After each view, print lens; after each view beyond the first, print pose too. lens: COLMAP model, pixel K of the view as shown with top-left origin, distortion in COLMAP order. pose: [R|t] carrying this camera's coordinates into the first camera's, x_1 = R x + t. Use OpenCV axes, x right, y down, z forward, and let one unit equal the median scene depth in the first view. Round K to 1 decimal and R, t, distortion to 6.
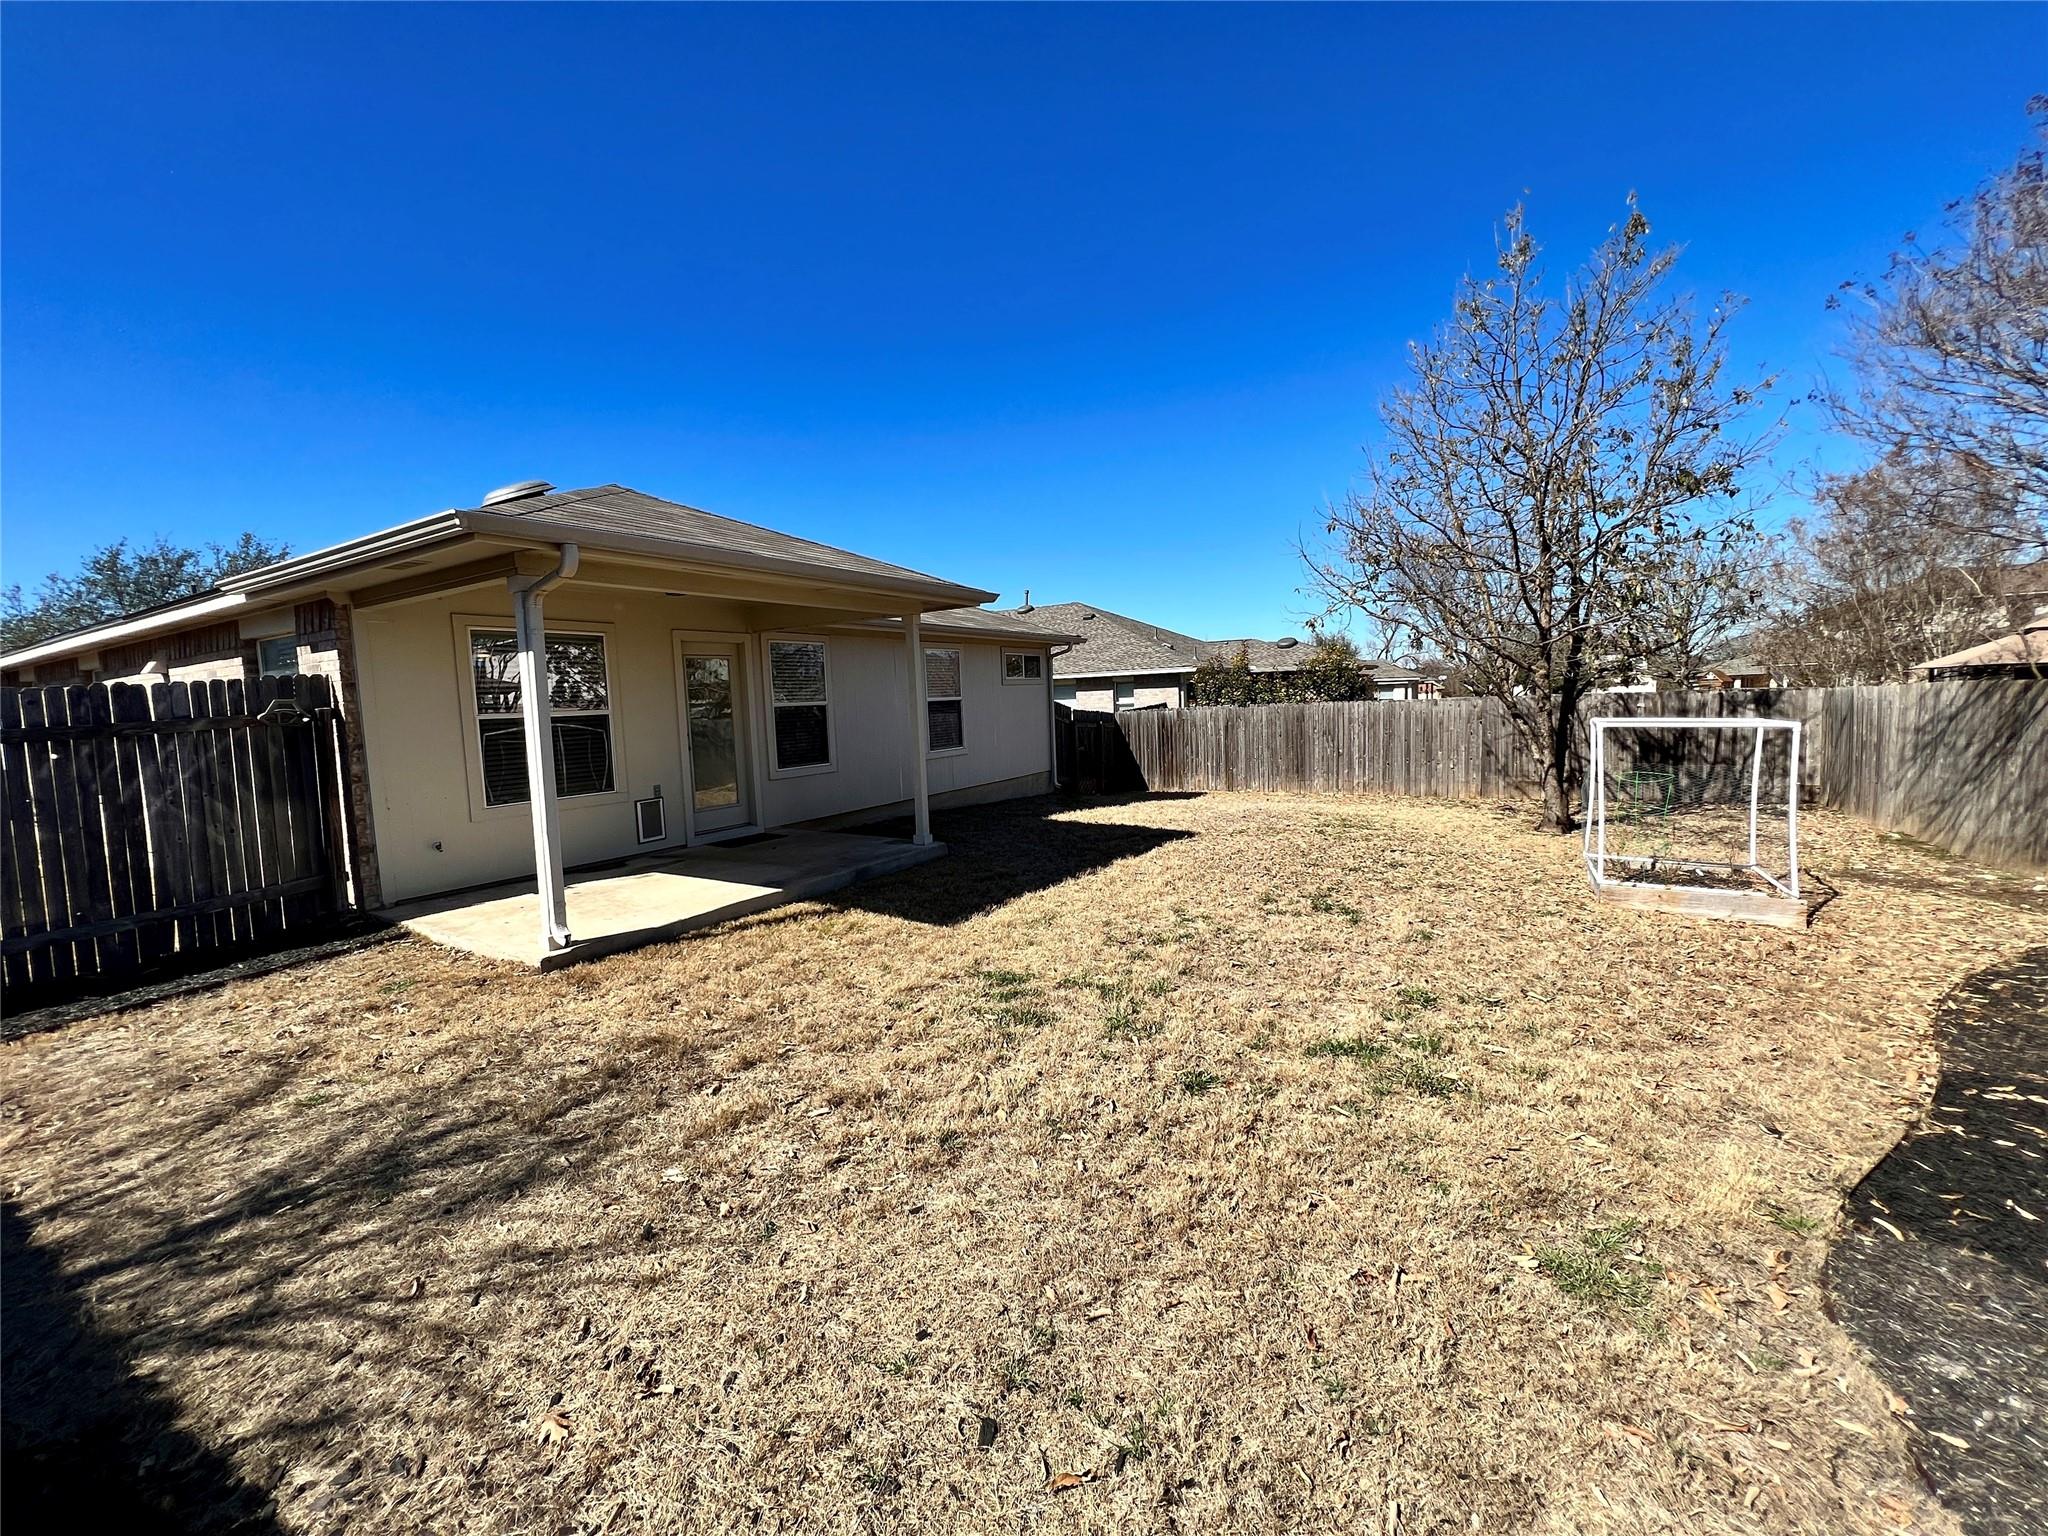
lens RADIAL K [[817.1, 0, 1022.8], [0, 817.1, 761.9], [0, 0, 1]] dist [-0.000746, -0.000425]
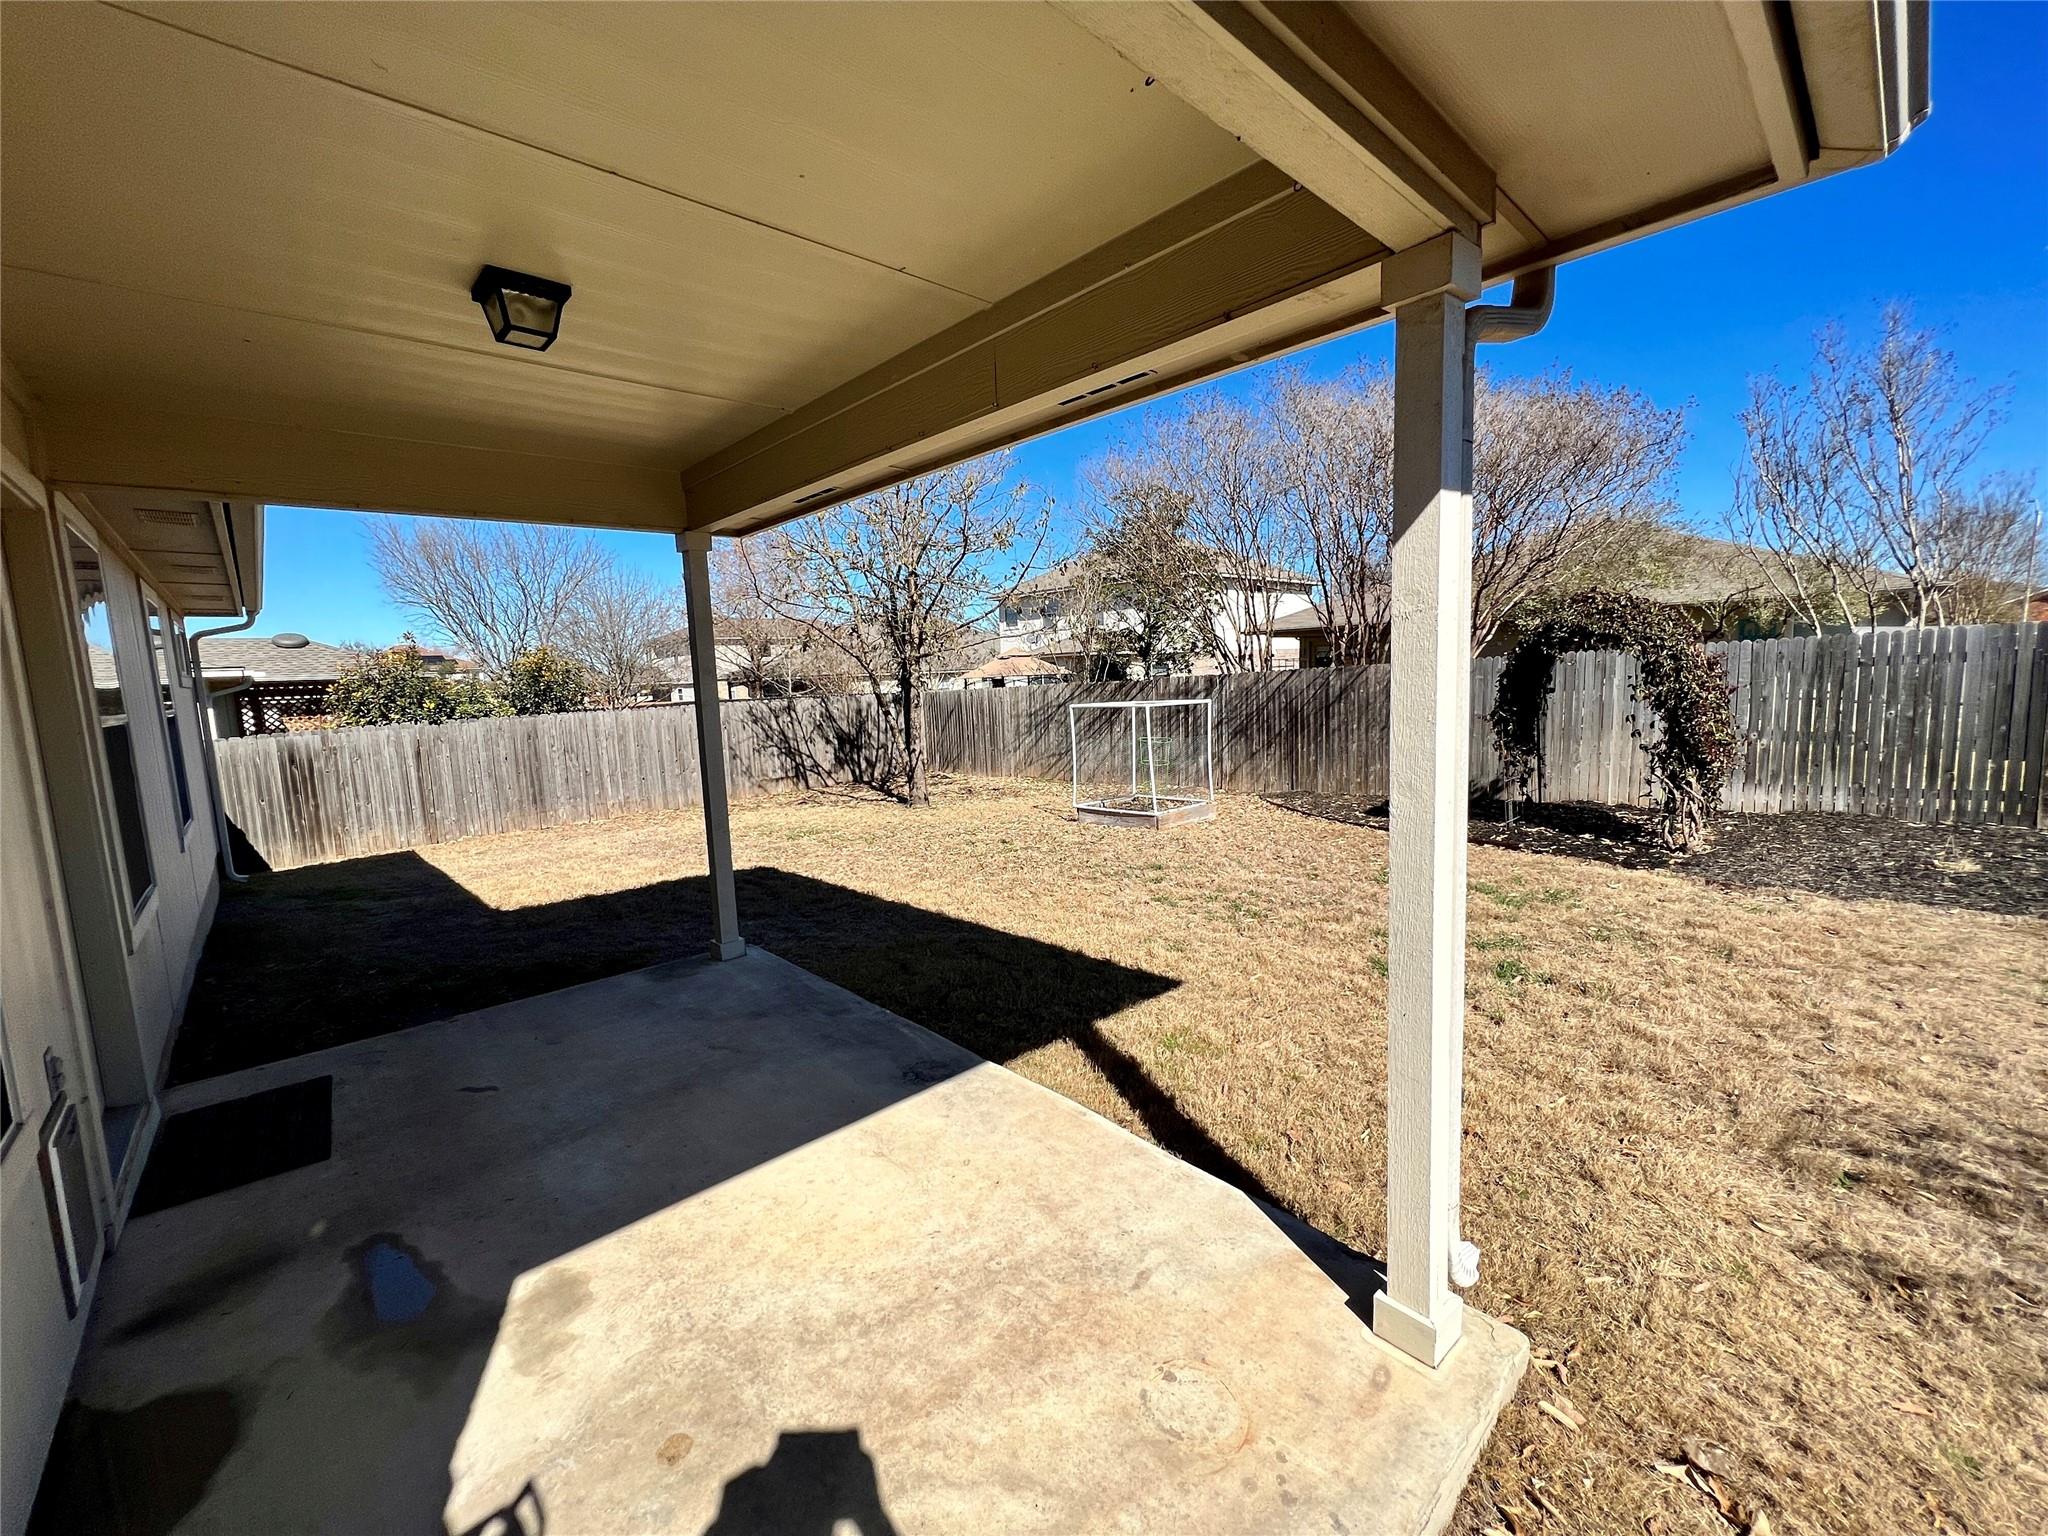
lens RADIAL K [[817.1, 0, 1026.4], [0, 817.1, 767.5], [0, 0, 1]] dist [-0.000746, -0.000425]
pose [[0.249846, -0.088072, 0.964272, -0.369905], [0.103875, 0.992546, 0.063740, -0.027010], [-0.962698, 0.084239, 0.257132, 0.414647]]
